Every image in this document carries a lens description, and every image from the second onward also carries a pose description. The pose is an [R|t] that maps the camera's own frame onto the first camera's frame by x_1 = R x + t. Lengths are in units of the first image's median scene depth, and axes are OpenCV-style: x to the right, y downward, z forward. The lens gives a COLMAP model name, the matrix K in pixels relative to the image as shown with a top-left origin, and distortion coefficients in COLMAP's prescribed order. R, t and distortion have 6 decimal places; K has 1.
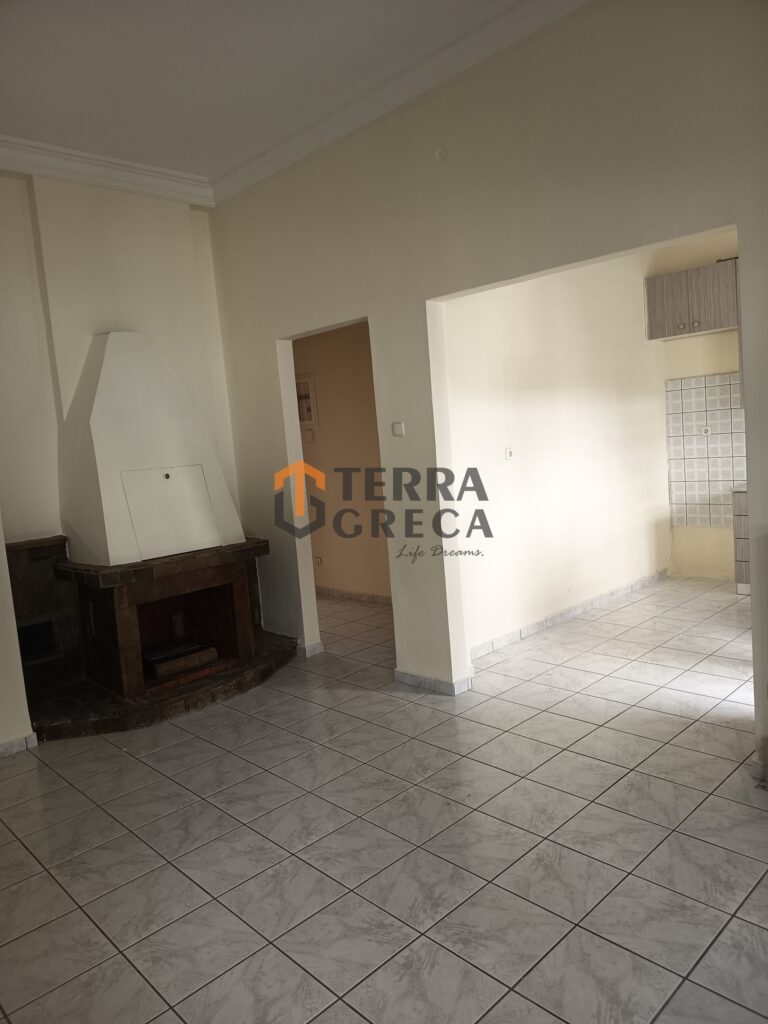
lens RADIAL K [[708.9, 0, 387.9], [0, 708.9, 516.4], [0, 0, 1]] dist [0.052299, -0.064974]
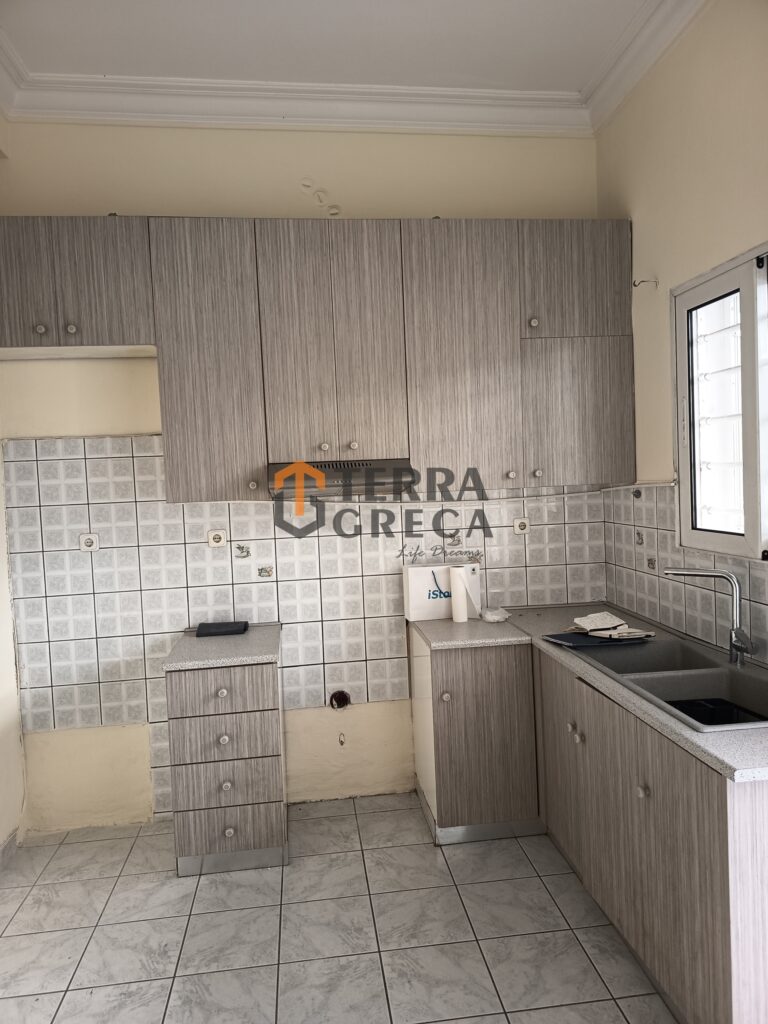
lens RADIAL K [[708.9, 0, 378.7], [0, 708.9, 510.1], [0, 0, 1]] dist [0.052299, -0.064974]
pose [[0.609103, 0.022642, 0.792768, 0.160588], [0.080786, 0.992622, -0.090421, -0.078415], [-0.788966, 0.119120, 0.602780, 0.515236]]
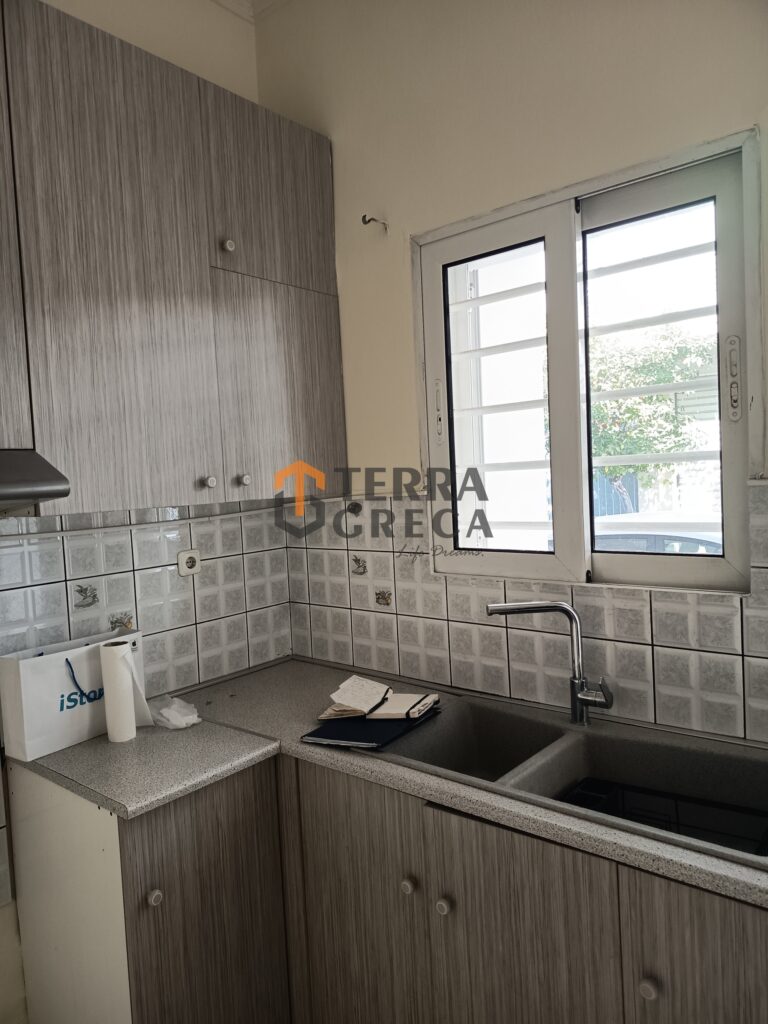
lens RADIAL K [[708.9, 0, 392.5], [0, 708.9, 506.5], [0, 0, 1]] dist [0.052299, -0.064974]
pose [[-0.101922, 0.044090, 0.993815, 0.335482], [0.171931, 0.984764, -0.026056, -0.116604], [-0.979822, 0.168212, -0.107950, 0.748033]]
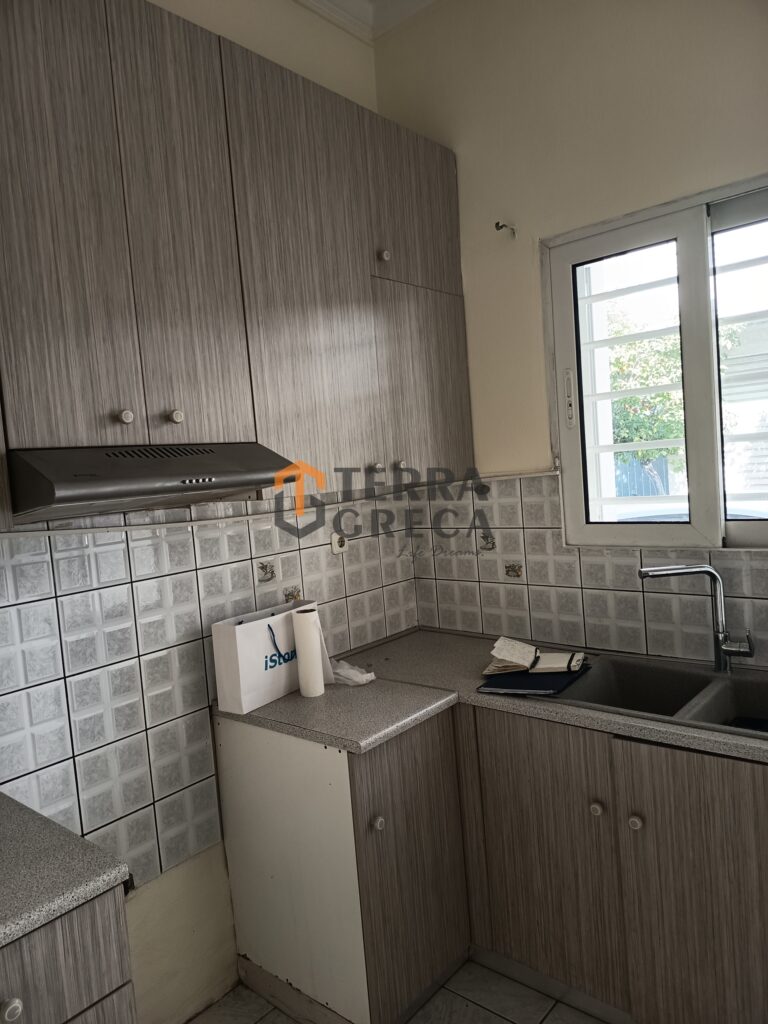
lens RADIAL K [[708.9, 0, 388.8], [0, 708.9, 508.7], [0, 0, 1]] dist [0.052299, -0.064974]
pose [[-0.083775, 0.032294, 0.995961, 0.295630], [0.198281, 0.980029, -0.015100, -0.124631], [-0.976559, 0.196215, -0.088505, 0.840883]]
